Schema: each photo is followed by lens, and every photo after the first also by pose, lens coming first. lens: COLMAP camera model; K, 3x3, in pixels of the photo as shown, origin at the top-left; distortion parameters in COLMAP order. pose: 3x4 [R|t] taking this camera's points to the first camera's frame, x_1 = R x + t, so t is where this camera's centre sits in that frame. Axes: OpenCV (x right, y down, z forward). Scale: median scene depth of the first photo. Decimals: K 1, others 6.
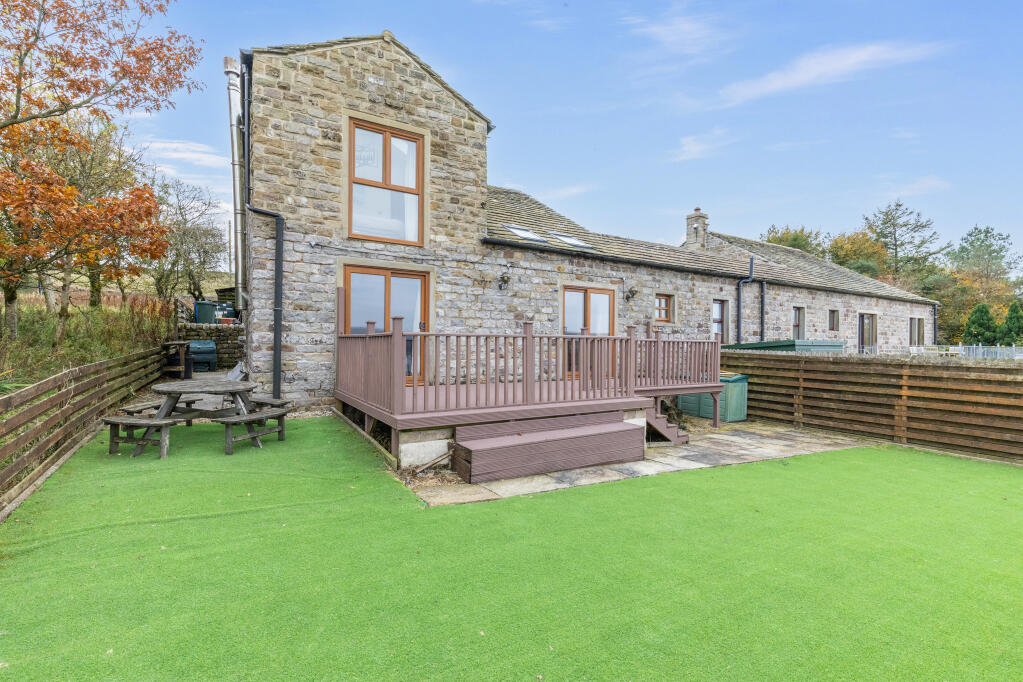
lens RADIAL K [[459.6, 0, 508.5], [0, 459.6, 344.0], [0, 0, 1]] dist [0.000919, 0.000167]
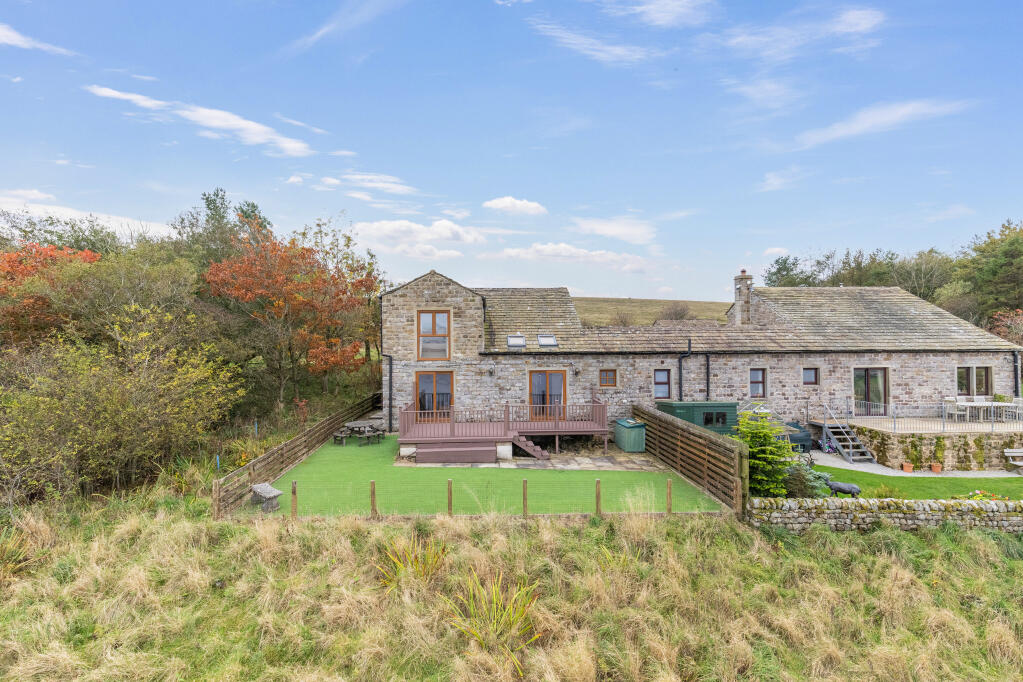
lens RADIAL K [[476.8, 0, 506.7], [0, 476.8, 338.2], [0, 0, 1]] dist [0.002496, -0.000016]
pose [[0.886248, -0.017103, -0.462895, 1.065884], [0.013156, 0.999844, -0.011754, -0.270421], [0.463024, 0.004327, 0.886335, -0.870895]]
